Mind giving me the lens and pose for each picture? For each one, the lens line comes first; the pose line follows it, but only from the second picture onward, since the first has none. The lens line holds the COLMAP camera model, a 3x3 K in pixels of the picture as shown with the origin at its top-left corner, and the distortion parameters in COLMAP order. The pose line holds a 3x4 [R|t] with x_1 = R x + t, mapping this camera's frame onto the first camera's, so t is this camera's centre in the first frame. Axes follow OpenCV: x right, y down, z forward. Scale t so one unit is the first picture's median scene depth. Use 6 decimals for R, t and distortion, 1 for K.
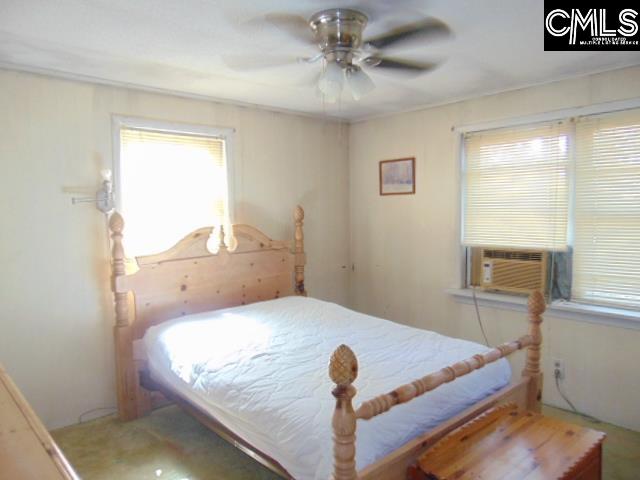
lens RADIAL K [[479.6, 0, 321.0], [0, 479.6, 238.6], [0, 0, 1]] dist [-0.032386, 0.072826]
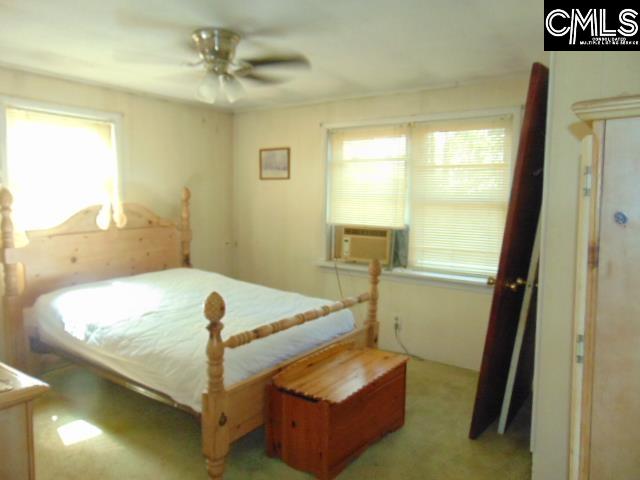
lens RADIAL K [[479.6, 0, 321.0], [0, 479.6, 238.6], [0, 0, 1]] dist [-0.032386, 0.072826]
pose [[0.975340, 0.004302, 0.220665, 0.020040], [-0.012100, 0.999348, 0.034003, 0.011322], [-0.220375, -0.035835, 0.974757, -0.183046]]
